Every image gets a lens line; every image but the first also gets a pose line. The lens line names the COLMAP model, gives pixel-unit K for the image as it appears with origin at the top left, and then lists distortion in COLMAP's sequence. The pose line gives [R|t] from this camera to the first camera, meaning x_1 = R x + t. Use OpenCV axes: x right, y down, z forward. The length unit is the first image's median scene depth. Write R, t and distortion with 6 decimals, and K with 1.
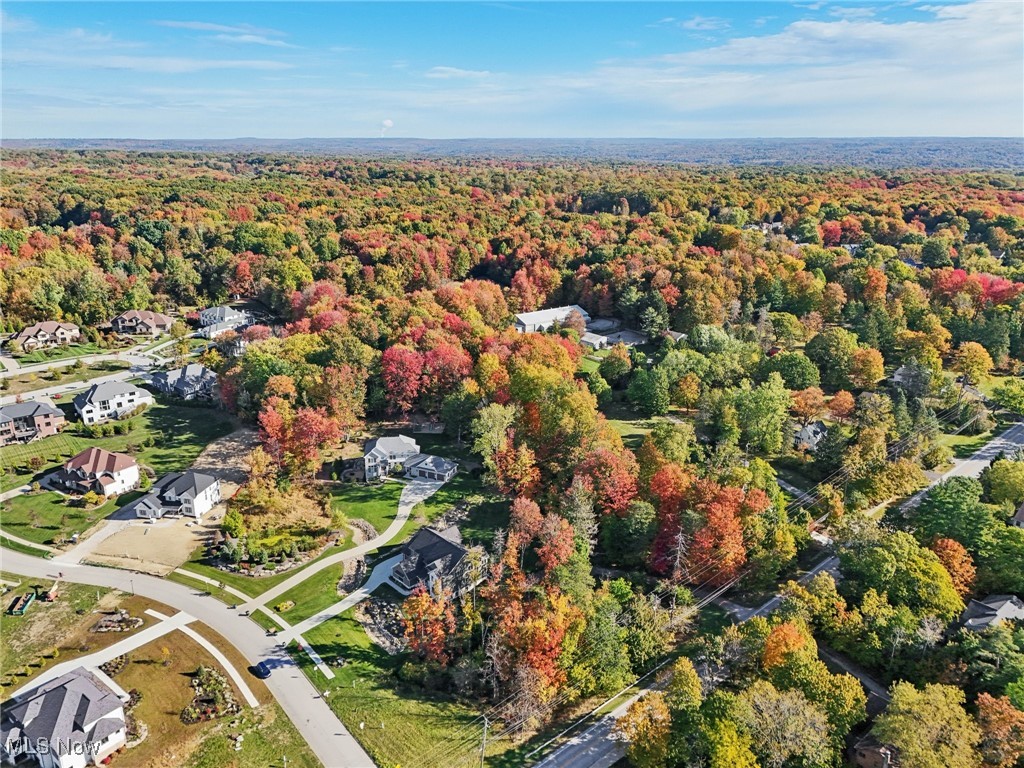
lens RADIAL K [[755.9, 0, 512.0], [0, 755.9, 384.0], [0, 0, 1]] dist [0.074900, -0.059826]
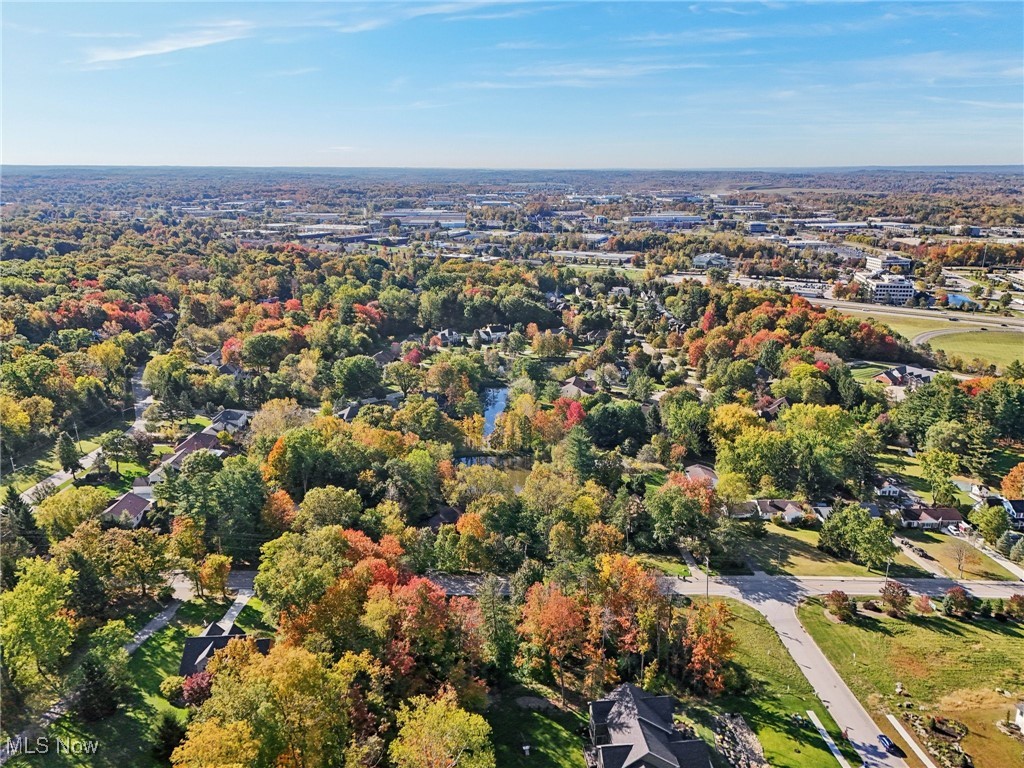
lens RADIAL K [[755.9, 0, 512.0], [0, 755.9, 384.0], [0, 0, 1]] dist [0.074900, -0.059826]
pose [[-0.805186, -0.158717, 0.571388, -0.285746], [0.196671, 0.837520, 0.509785, -0.360995], [-0.559460, 0.522847, -0.643144, 1.092214]]
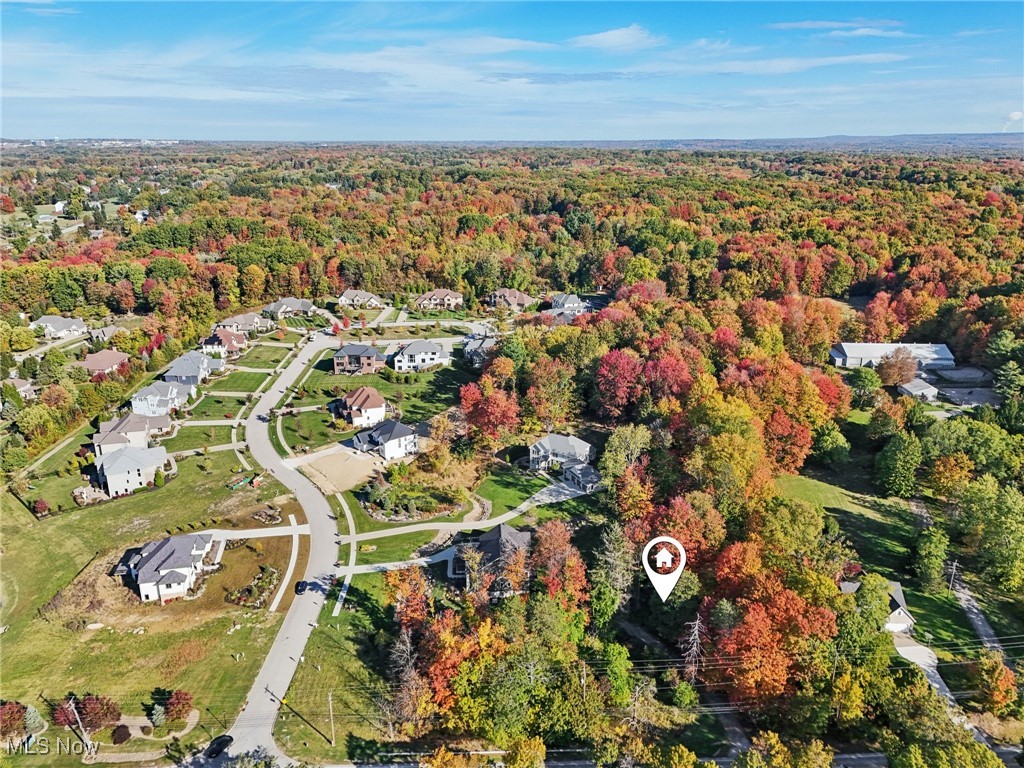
lens RADIAL K [[761.0, 0, 512.0], [0, 761.0, 384.0], [0, 0, 1]] dist [0.114751, -0.181612]
pose [[0.763940, 0.193406, -0.615621, 0.402011], [-0.193901, 0.978740, 0.066868, -0.051816], [0.615465, 0.068286, 0.785200, 0.165616]]
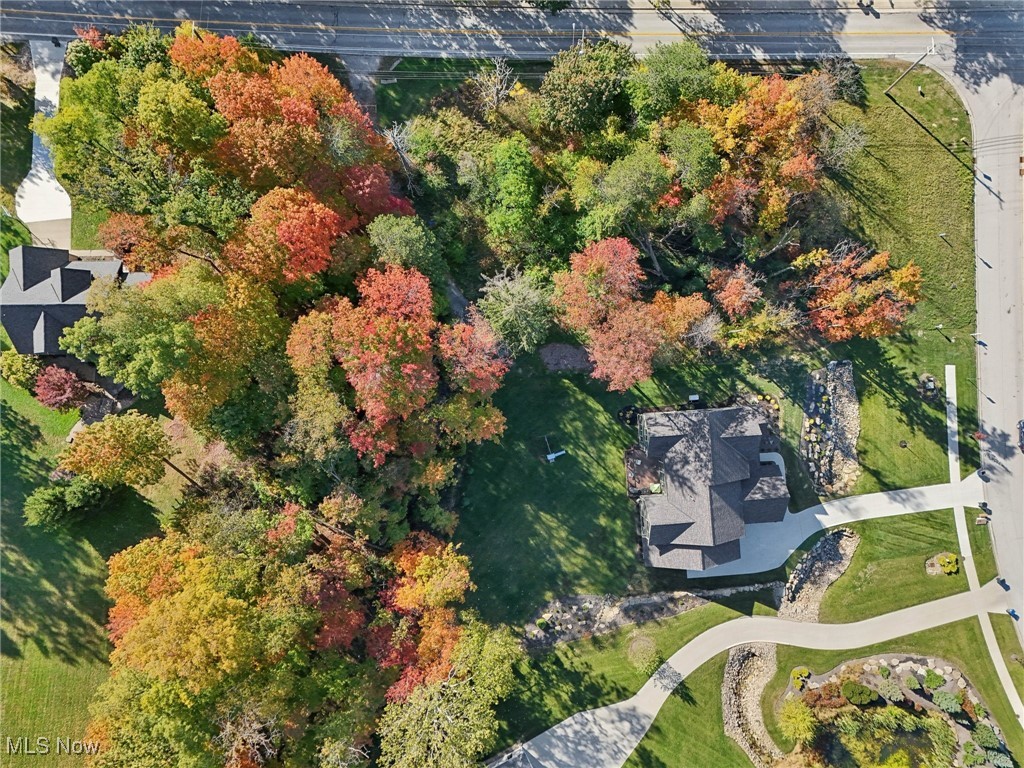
lens RADIAL K [[755.9, 0, 512.0], [0, 755.9, 384.0], [0, 0, 1]] dist [0.074900, -0.059826]
pose [[-0.784512, -0.619123, -0.035035, 0.059383], [0.161676, -0.258756, 0.952316, -0.232905], [-0.598667, 0.741439, 0.303094, 0.698742]]
